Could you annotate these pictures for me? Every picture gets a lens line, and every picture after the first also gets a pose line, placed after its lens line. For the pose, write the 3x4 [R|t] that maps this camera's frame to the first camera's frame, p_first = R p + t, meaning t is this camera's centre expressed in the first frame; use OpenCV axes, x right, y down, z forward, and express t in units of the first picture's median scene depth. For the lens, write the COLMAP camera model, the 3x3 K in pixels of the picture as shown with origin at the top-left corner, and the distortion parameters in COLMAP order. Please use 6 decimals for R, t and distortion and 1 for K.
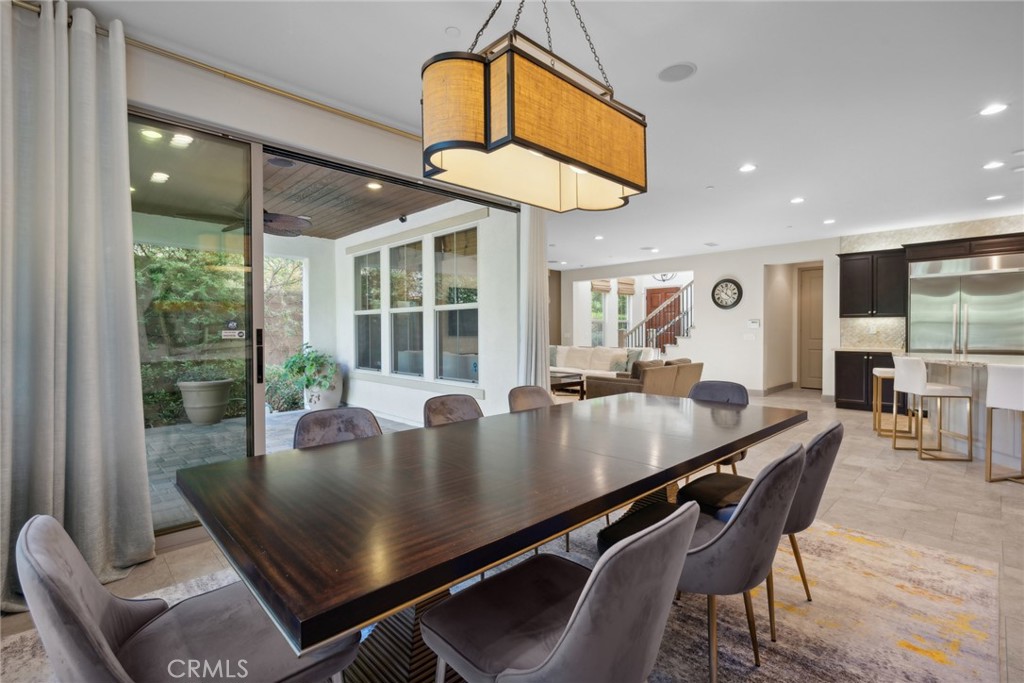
lens RADIAL K [[473.0, 0, 514.9], [0, 473.0, 335.5], [0, 0, 1]] dist [-0.003229, 0.000951]
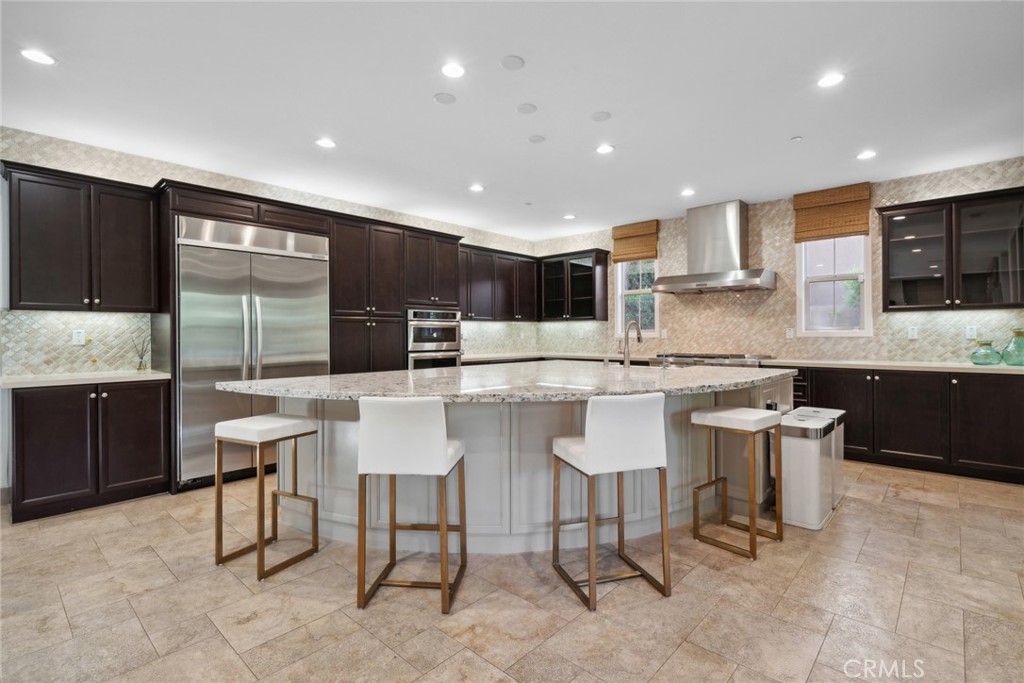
lens RADIAL K [[473.0, 0, 520.4], [0, 473.0, 334.8], [0, 0, 1]] dist [-0.003229, 0.000951]
pose [[-0.054731, 0.000287, 0.998501, 0.191847], [0.015378, 0.999882, 0.000556, -0.006096], [-0.998383, 0.015386, -0.054729, 0.460165]]
